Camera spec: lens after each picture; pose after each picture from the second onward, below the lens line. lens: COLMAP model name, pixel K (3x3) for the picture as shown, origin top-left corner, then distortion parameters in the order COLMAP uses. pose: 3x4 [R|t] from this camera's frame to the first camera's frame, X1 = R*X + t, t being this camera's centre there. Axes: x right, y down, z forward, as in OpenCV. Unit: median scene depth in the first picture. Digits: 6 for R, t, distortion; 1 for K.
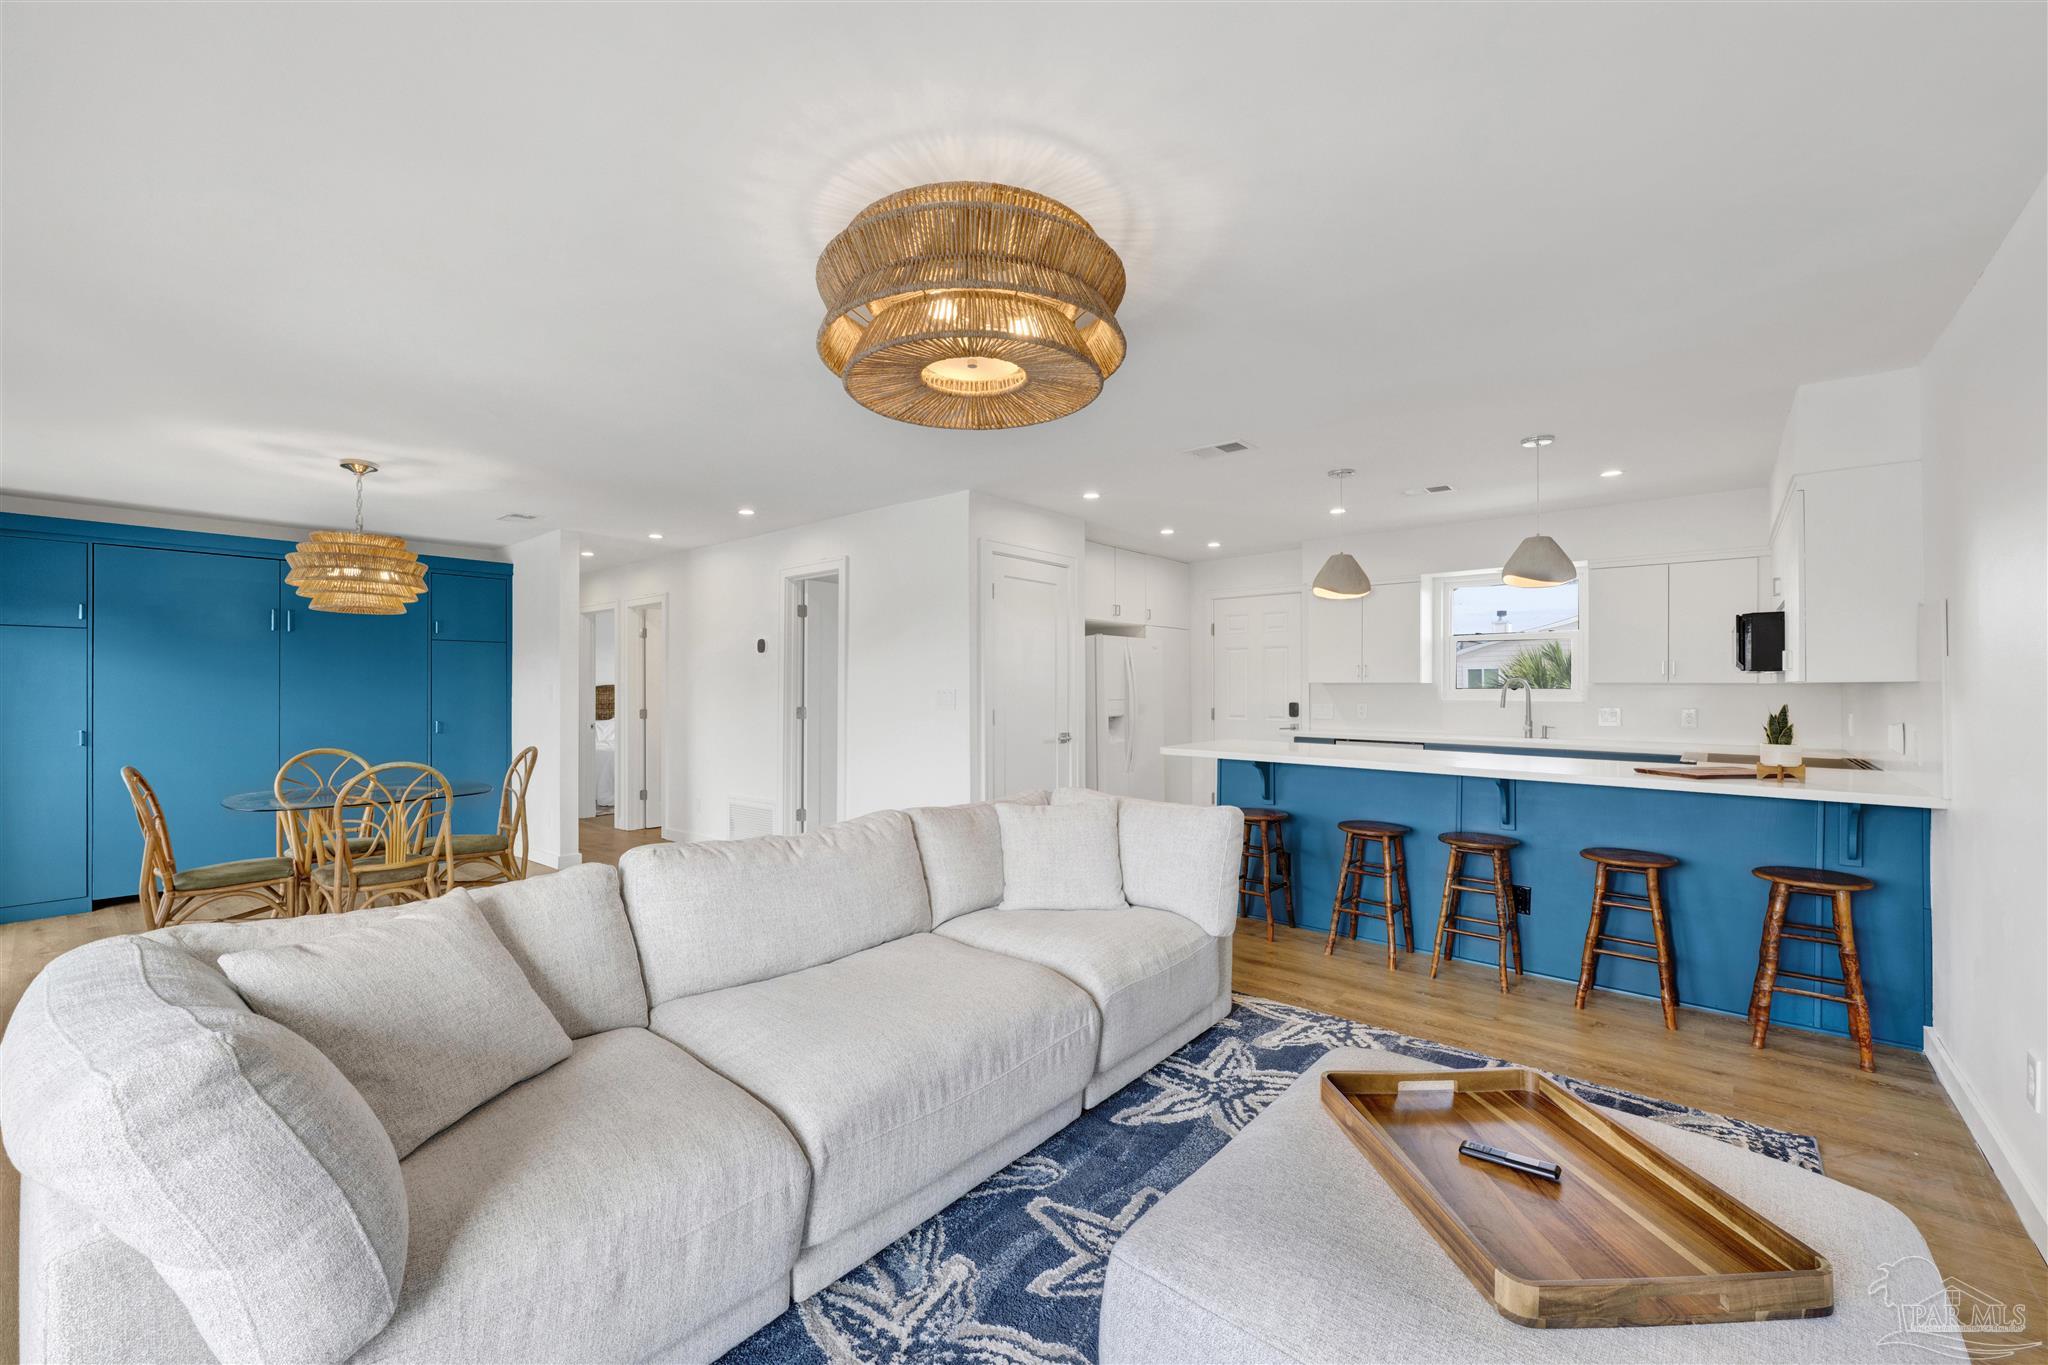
lens RADIAL K [[828.8, 0, 1018.1], [0, 828.8, 688.7], [0, 0, 1]] dist [-0.001289, 0.000149]
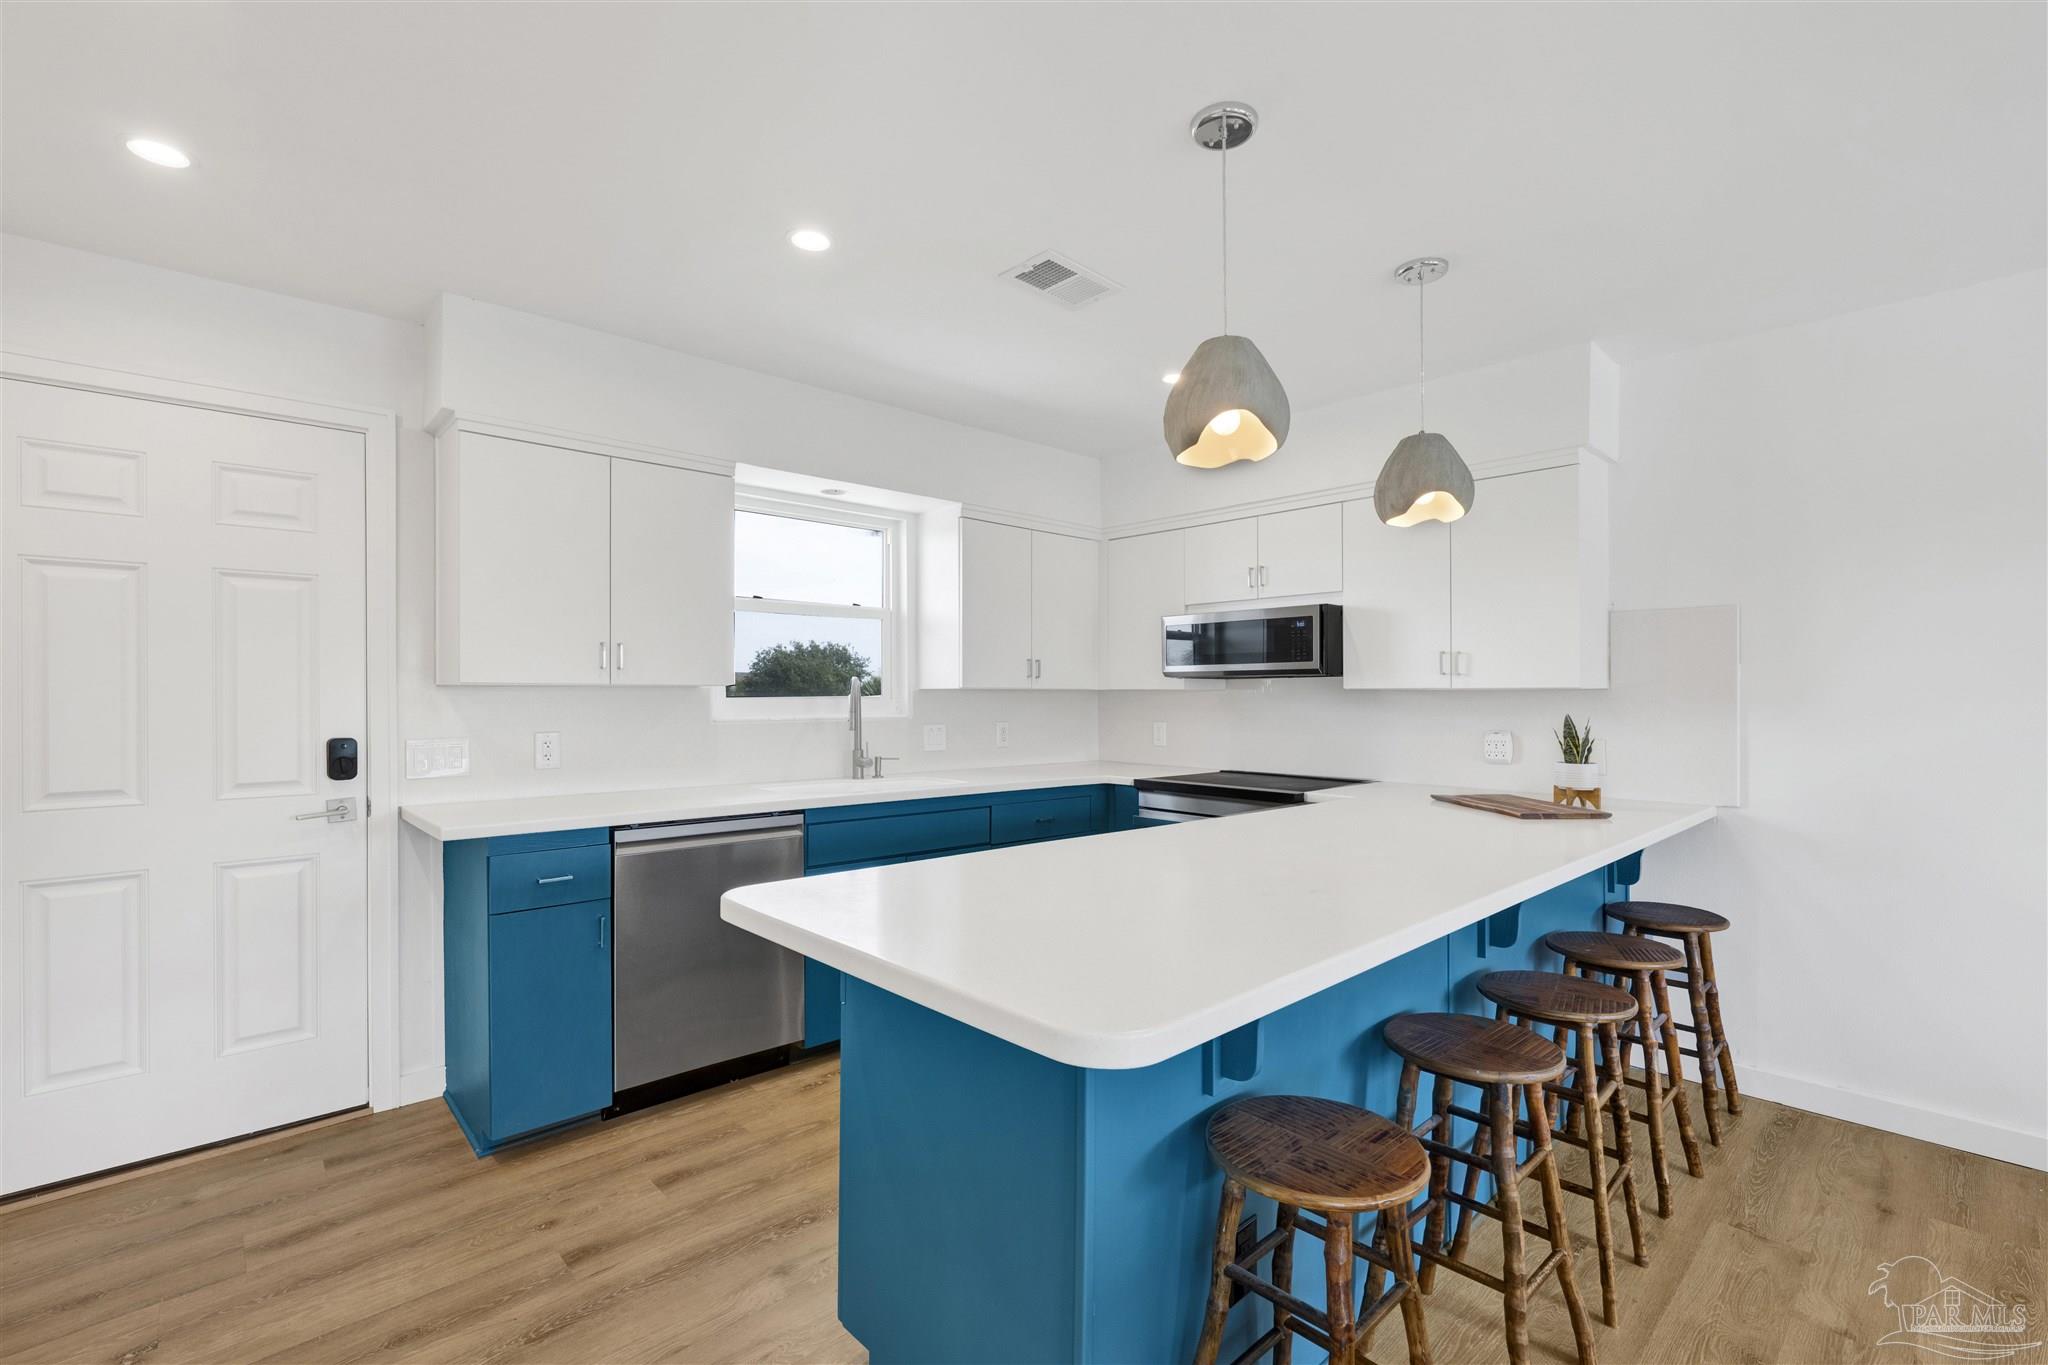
lens RADIAL K [[884.6, 0, 1036.3], [0, 884.6, 695.2], [0, 0, 1]] dist [0.003053, -0.001071]
pose [[0.105070, -0.003548, 0.994458, -0.016893], [0.001638, 0.999993, 0.003395, -0.003863], [-0.994463, 0.001272, 0.105076, 0.945118]]
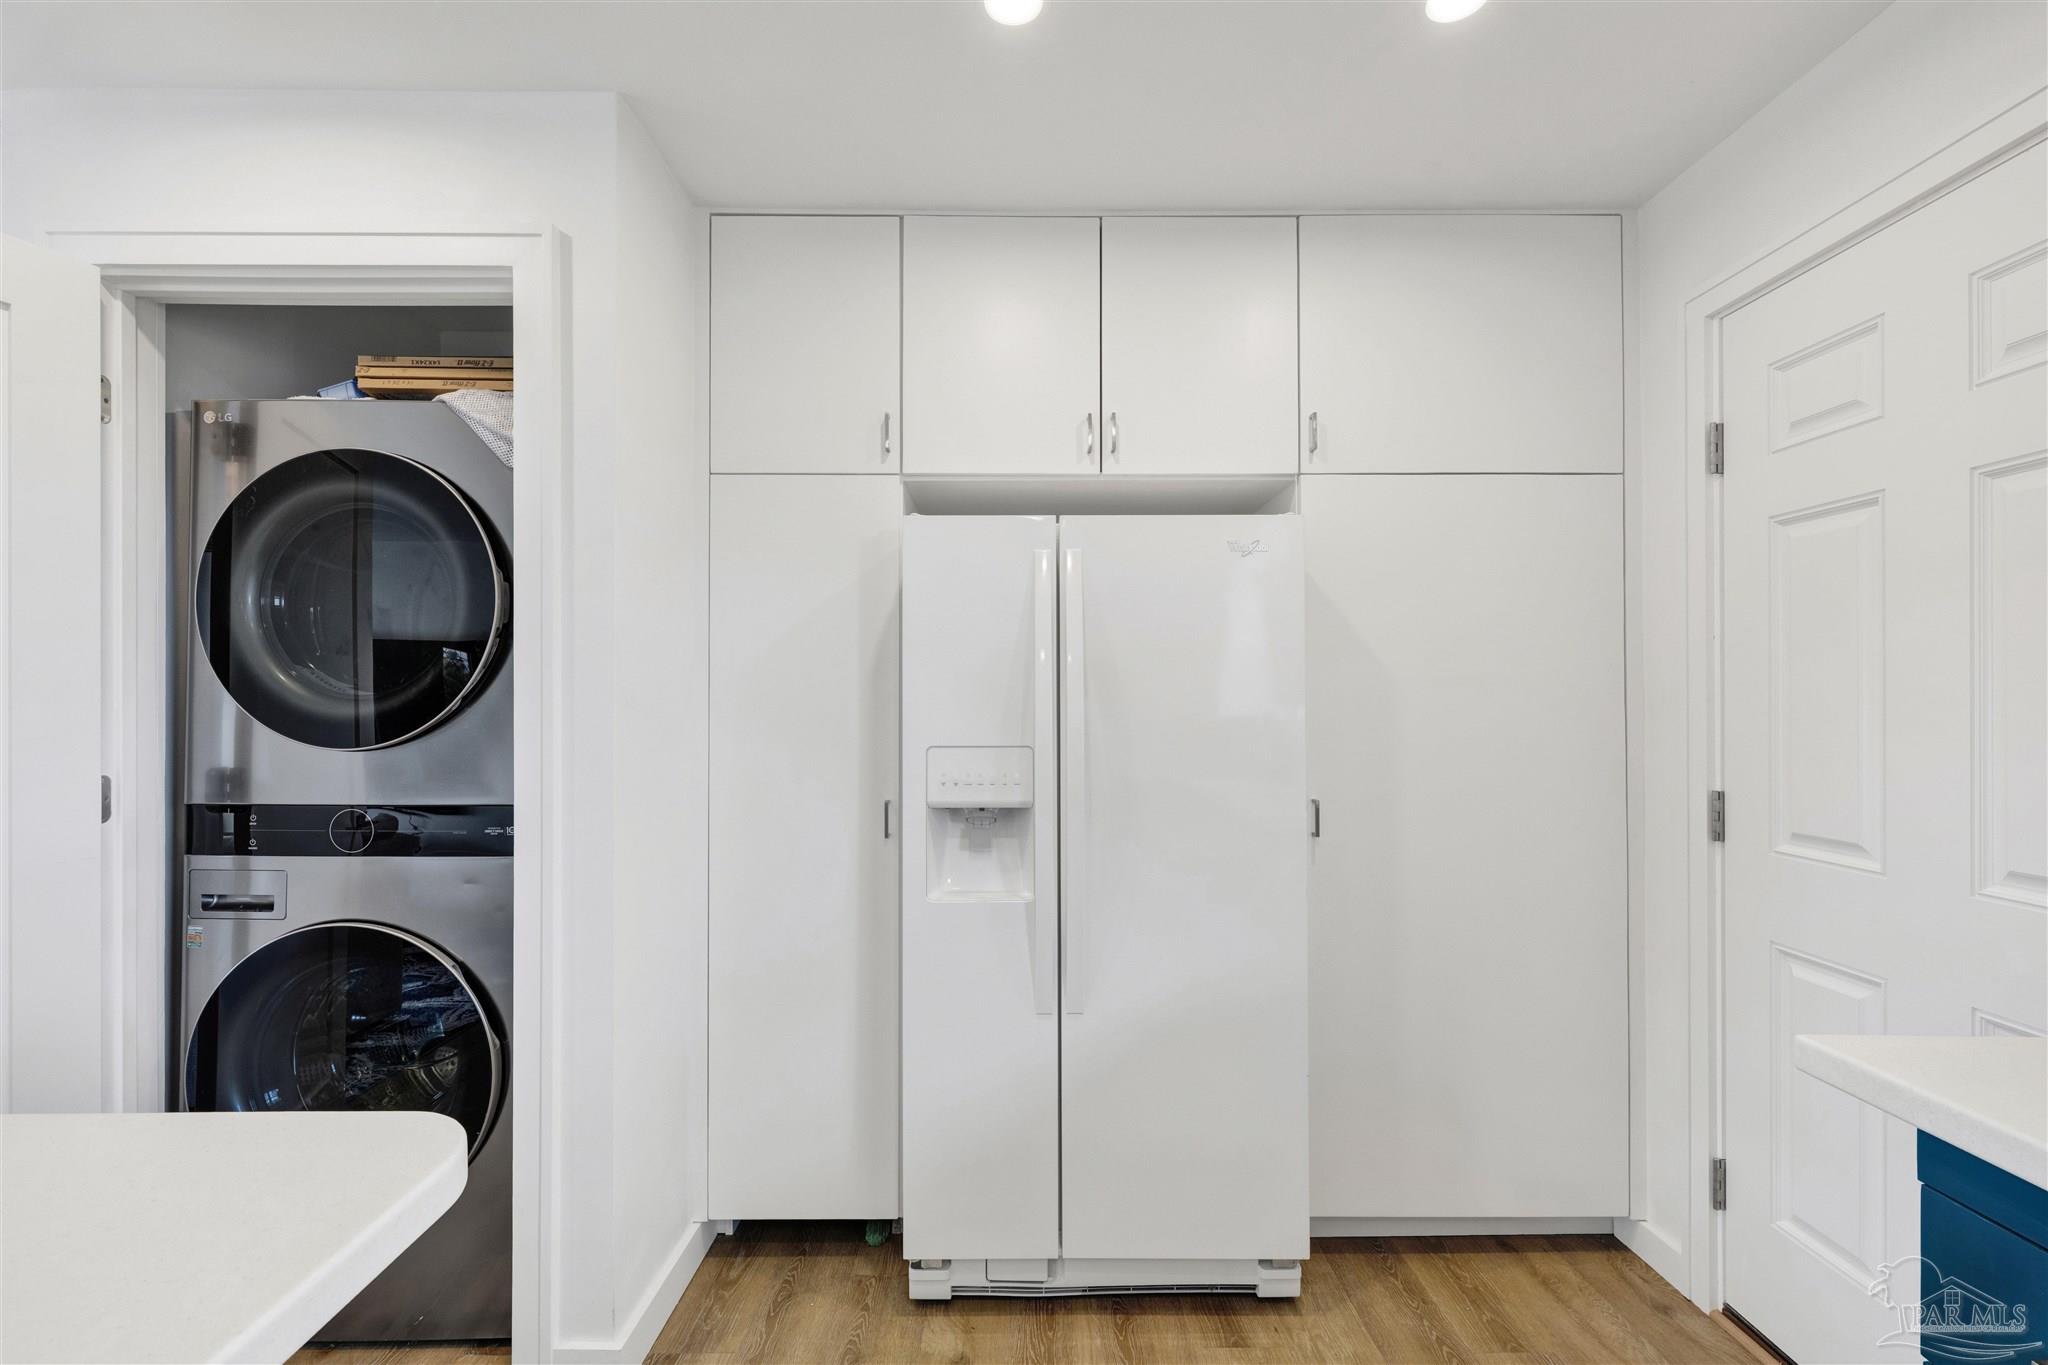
lens RADIAL K [[884.6, 0, 1019.2], [0, 884.6, 694.6], [0, 0, 1]] dist [0.003053, -0.001071]
pose [[0.644040, -0.002418, -0.764988, 0.453095], [0.001608, 0.999997, -0.001807, -0.004732], [0.764990, -0.000066, 0.644042, 1.057652]]
